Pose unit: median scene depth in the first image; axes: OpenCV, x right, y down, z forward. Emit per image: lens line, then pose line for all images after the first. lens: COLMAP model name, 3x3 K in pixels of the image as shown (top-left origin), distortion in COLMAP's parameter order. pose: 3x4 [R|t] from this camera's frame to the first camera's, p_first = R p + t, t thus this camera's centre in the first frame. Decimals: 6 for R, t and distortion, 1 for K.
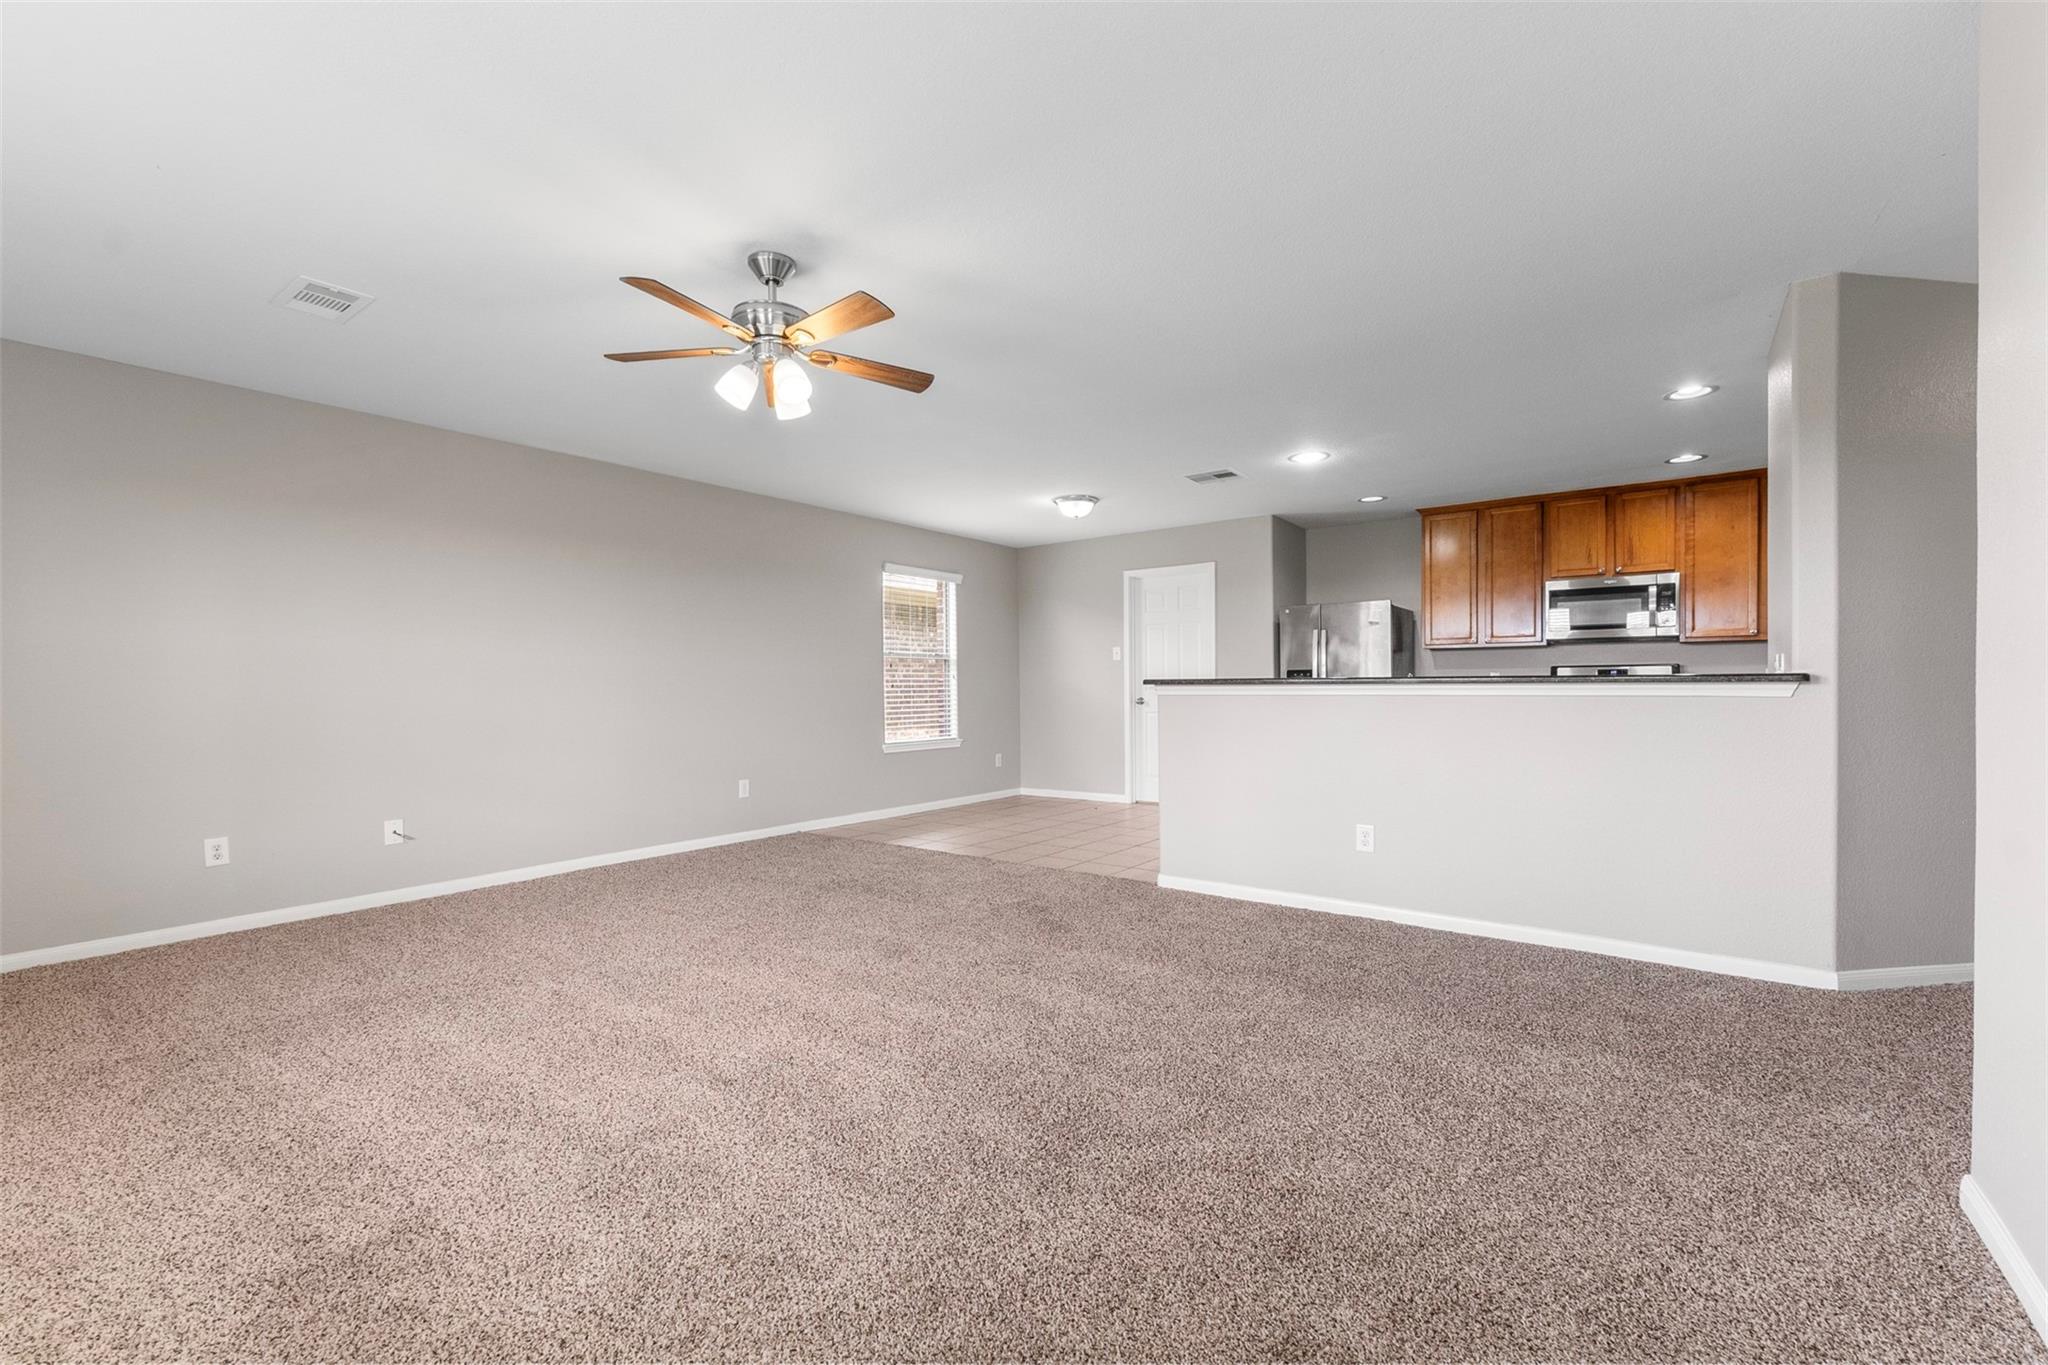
lens RADIAL K [[861.2, 0, 1020.9], [0, 861.2, 692.3], [0, 0, 1]] dist [0.010844, -0.000120]
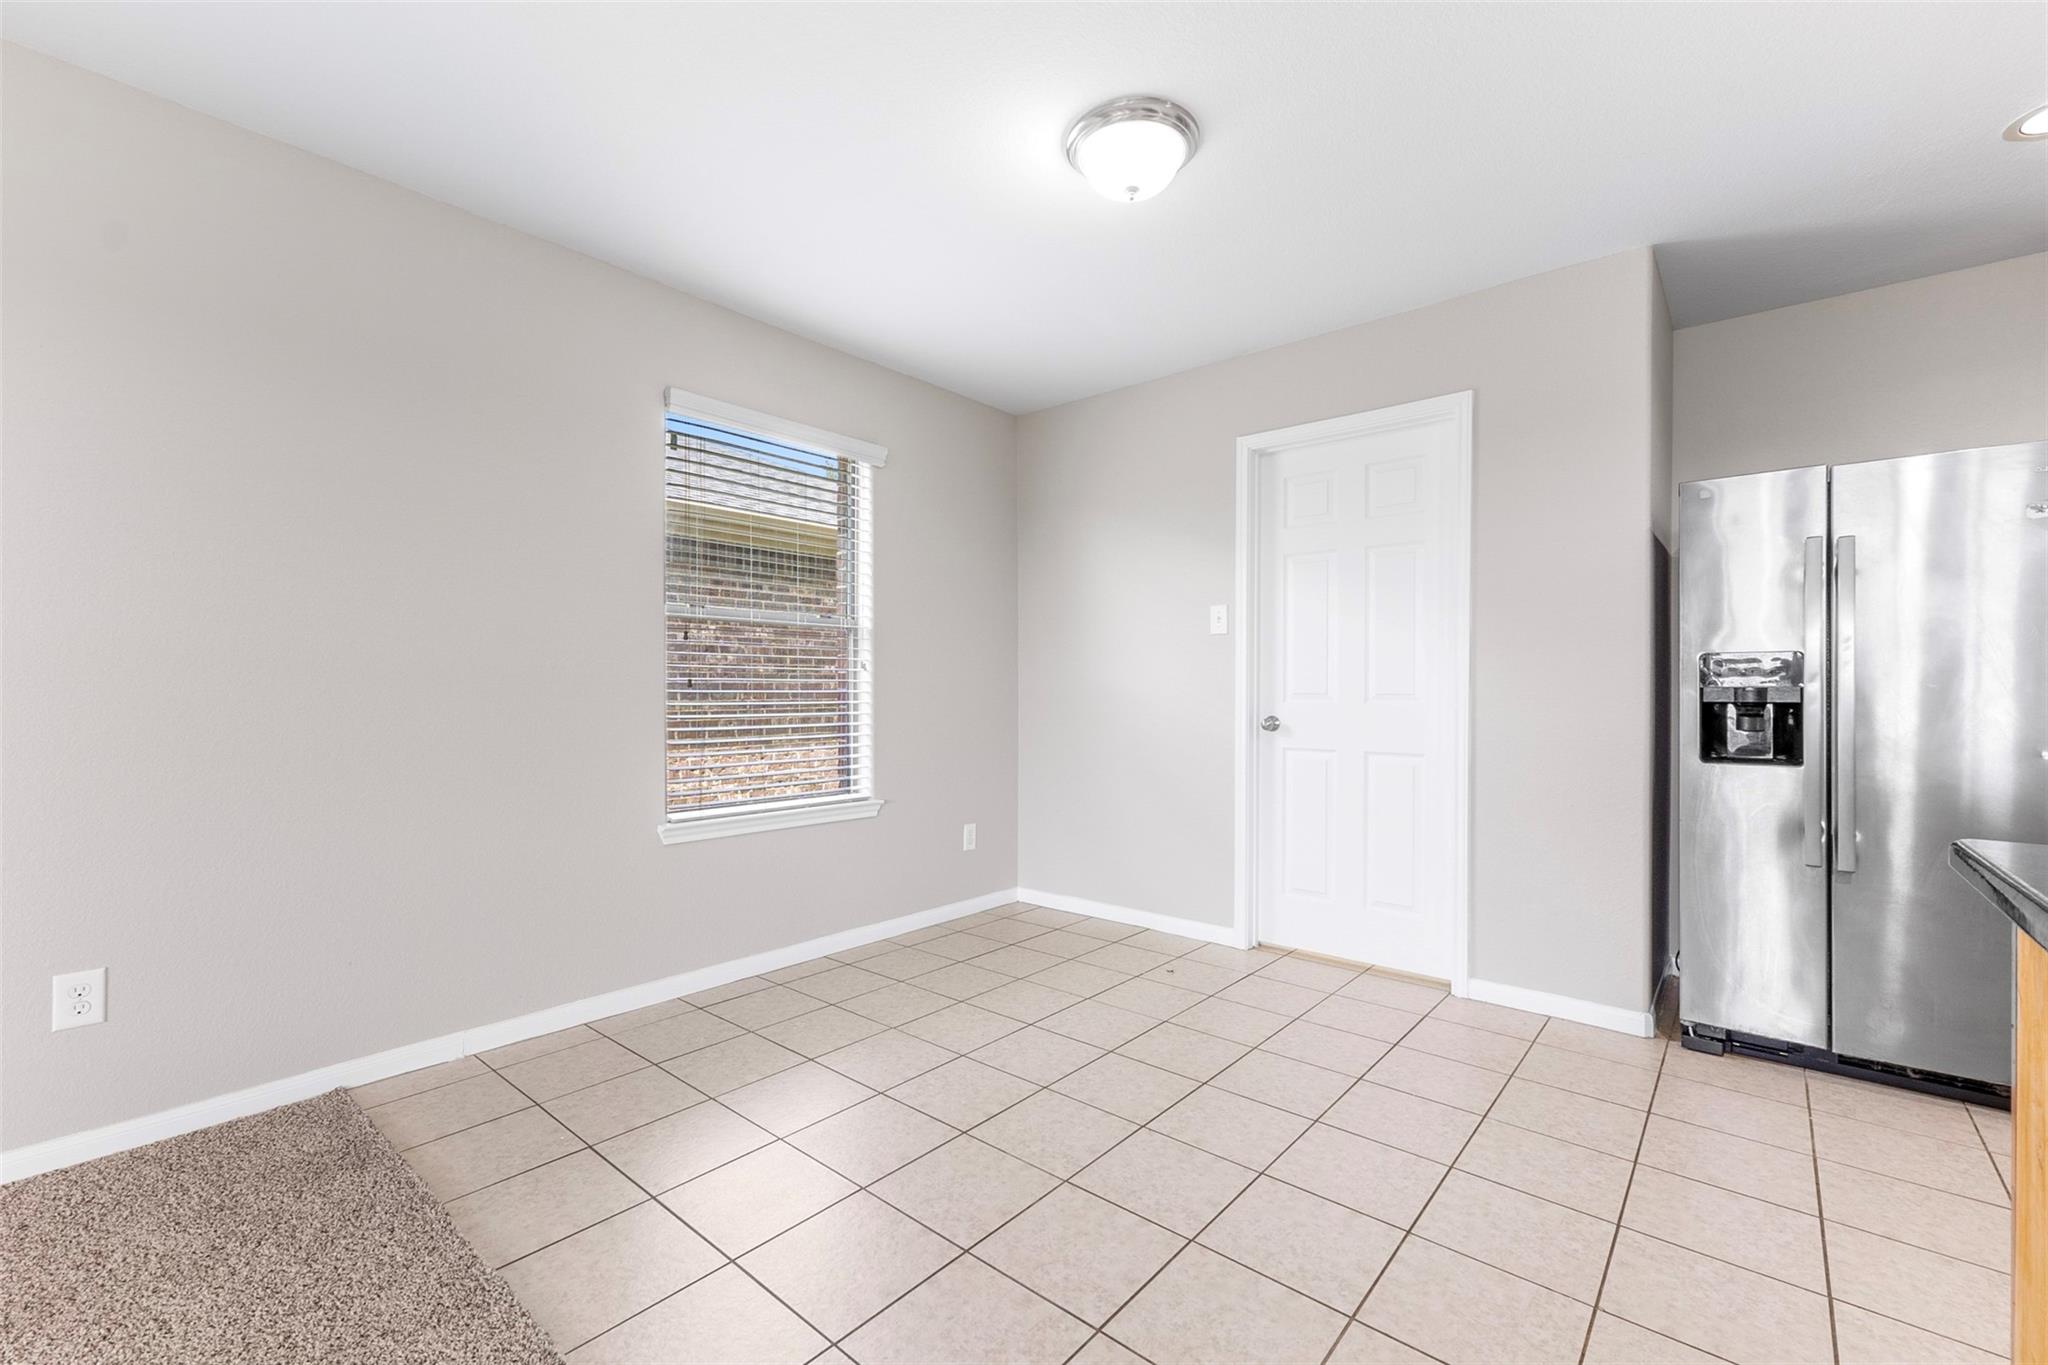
lens RADIAL K [[862.9, 0, 1014.5], [0, 862.9, 688.7], [0, 0, 1]] dist [0.025458, -0.000118]
pose [[0.997263, 0.012390, -0.072884, 0.045375], [-0.012834, 0.999902, -0.005627, -0.004909], [0.072807, 0.006547, 0.997325, 0.657900]]
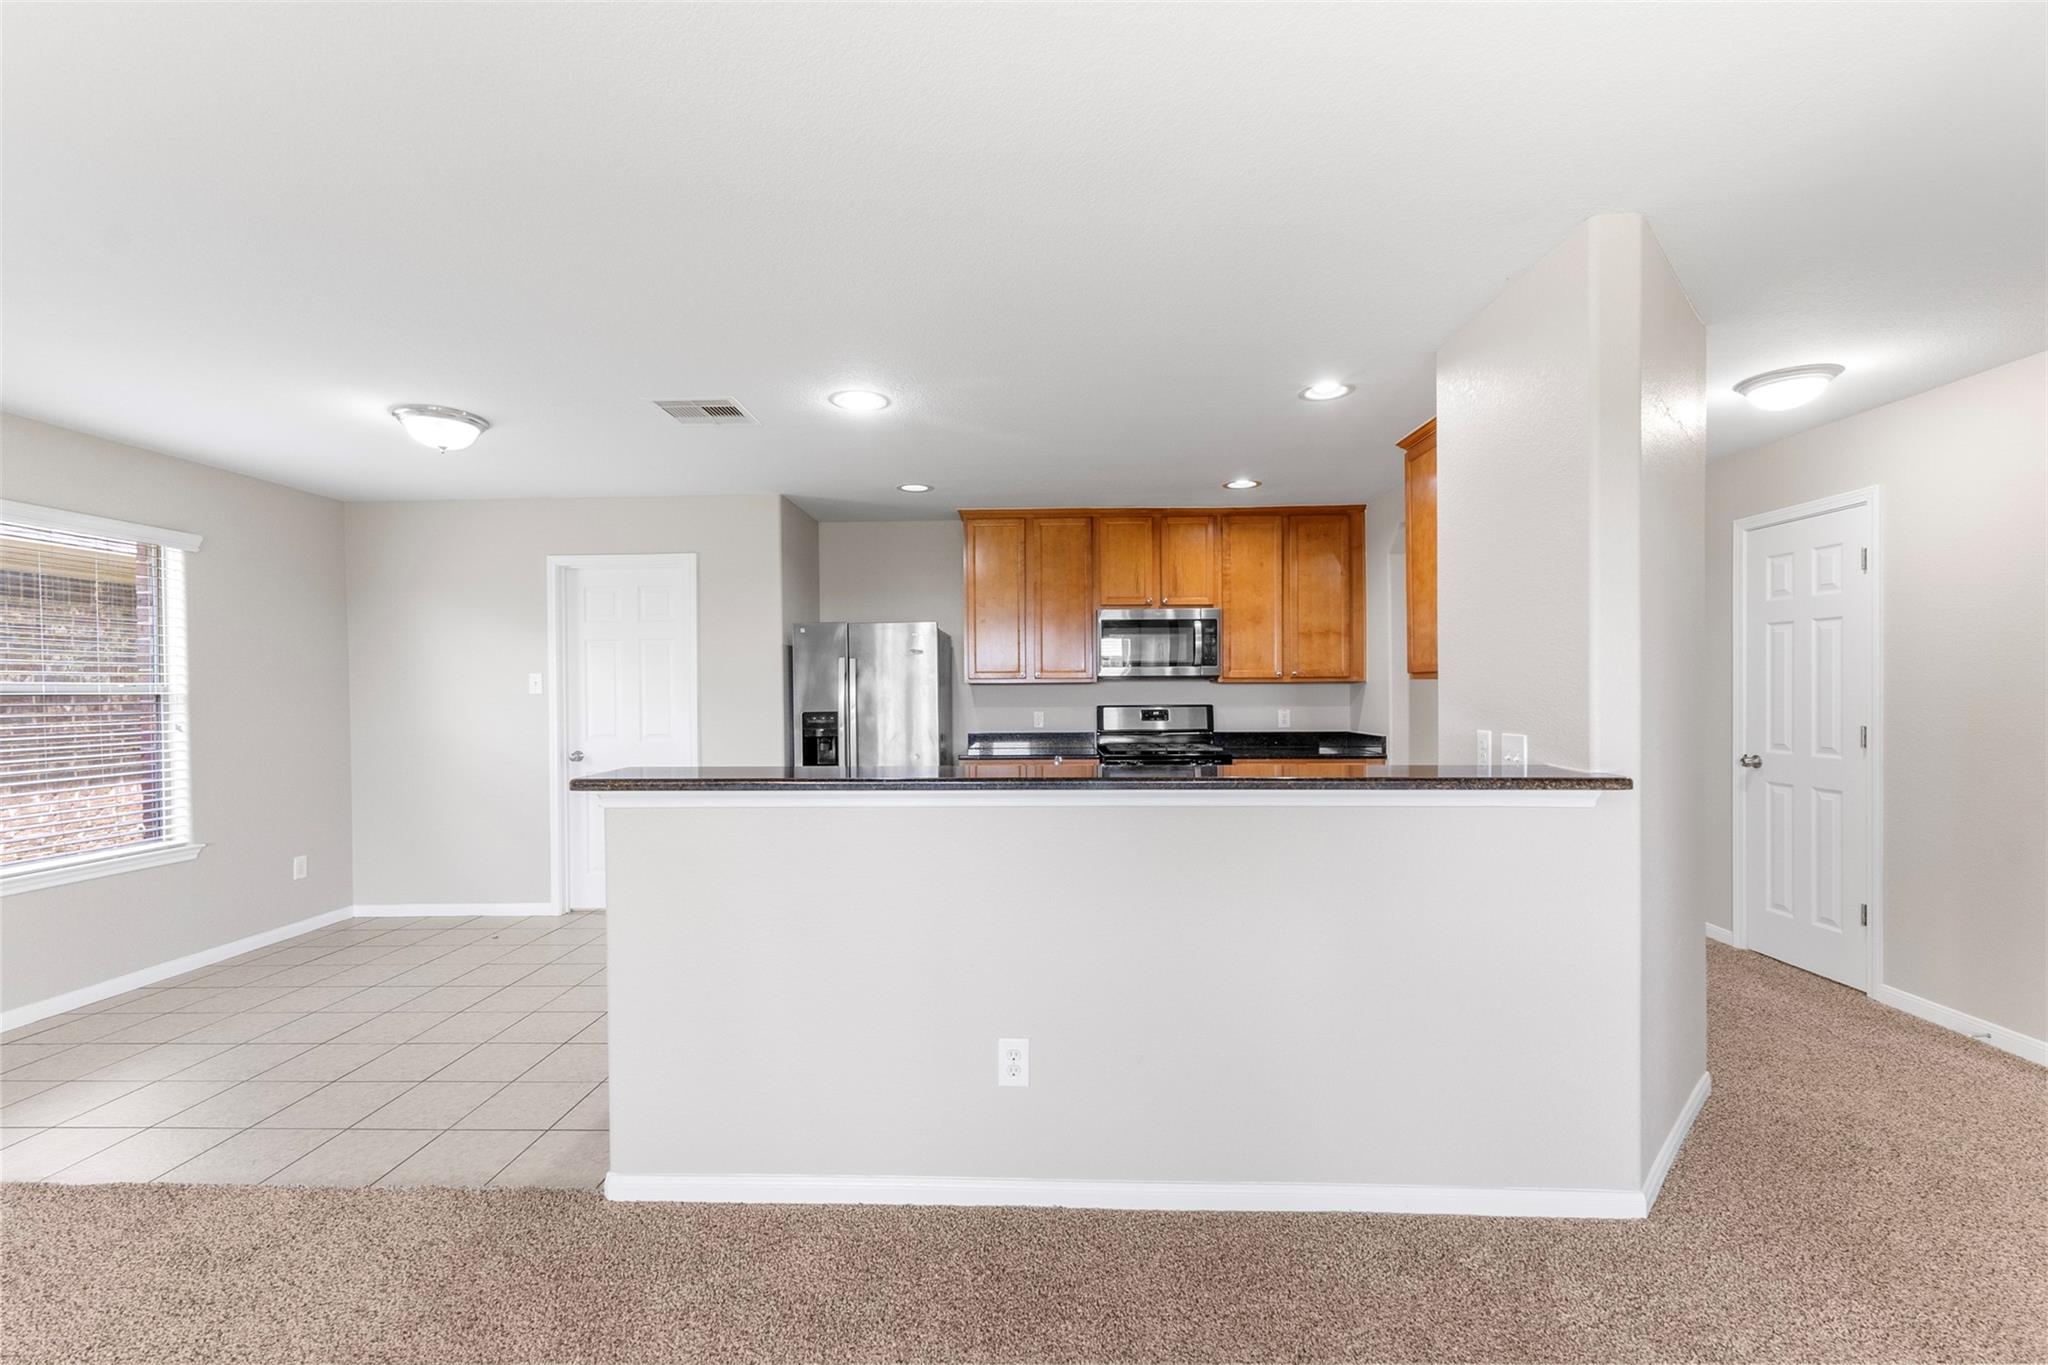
lens RADIAL K [[861.2, 0, 1020.9], [0, 861.2, 692.3], [0, 0, 1]] dist [0.010844, -0.000120]
pose [[0.823031, -0.003371, 0.567987, 0.053385], [0.006973, 0.999967, -0.004169, -0.041097], [-0.567954, 0.007392, 0.823027, 0.328421]]
